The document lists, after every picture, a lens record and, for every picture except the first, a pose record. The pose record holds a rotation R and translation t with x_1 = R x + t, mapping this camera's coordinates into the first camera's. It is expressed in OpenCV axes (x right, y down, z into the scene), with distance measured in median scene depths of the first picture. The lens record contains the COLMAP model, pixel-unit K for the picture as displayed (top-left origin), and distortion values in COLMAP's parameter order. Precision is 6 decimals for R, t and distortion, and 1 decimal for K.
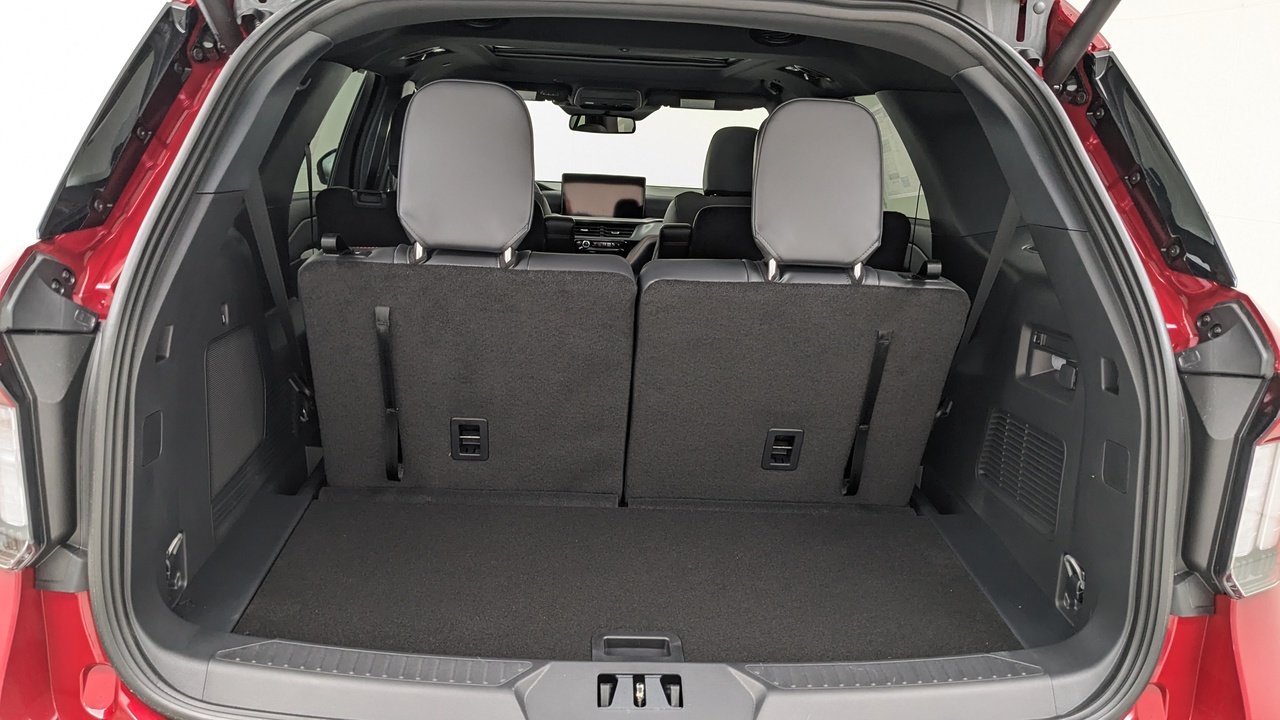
lens RADIAL K [[1053.5, 0, 621.0], [0, 1053.5, 363.9], [0, 0, 1]] dist [0.020967, 0.003403]
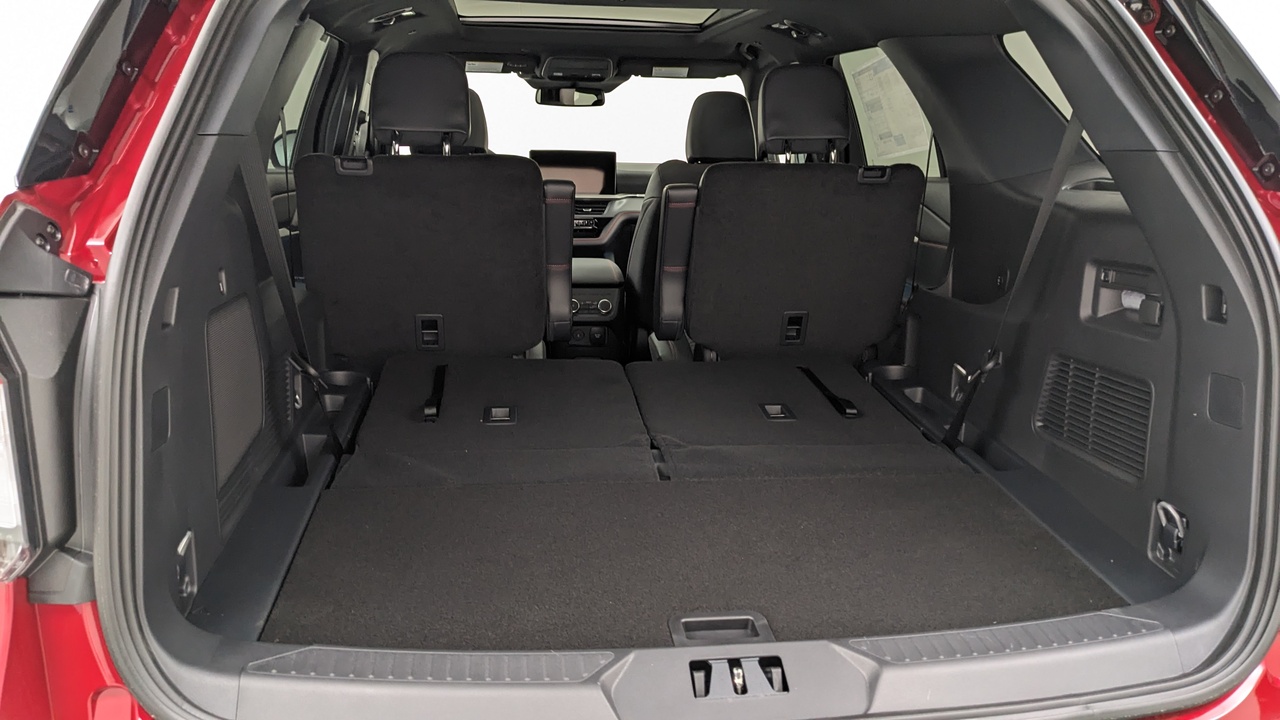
lens RADIAL K [[1028.8, 0, 609.8], [0, 1028.8, 355.9], [0, 0, 1]] dist [0.024750, -0.011245]
pose [[0.996060, -0.043422, 0.077321, -0.141199], [0.044319, 0.998968, -0.009933, 0.043077], [-0.076810, 0.013321, 0.996957, 0.136248]]
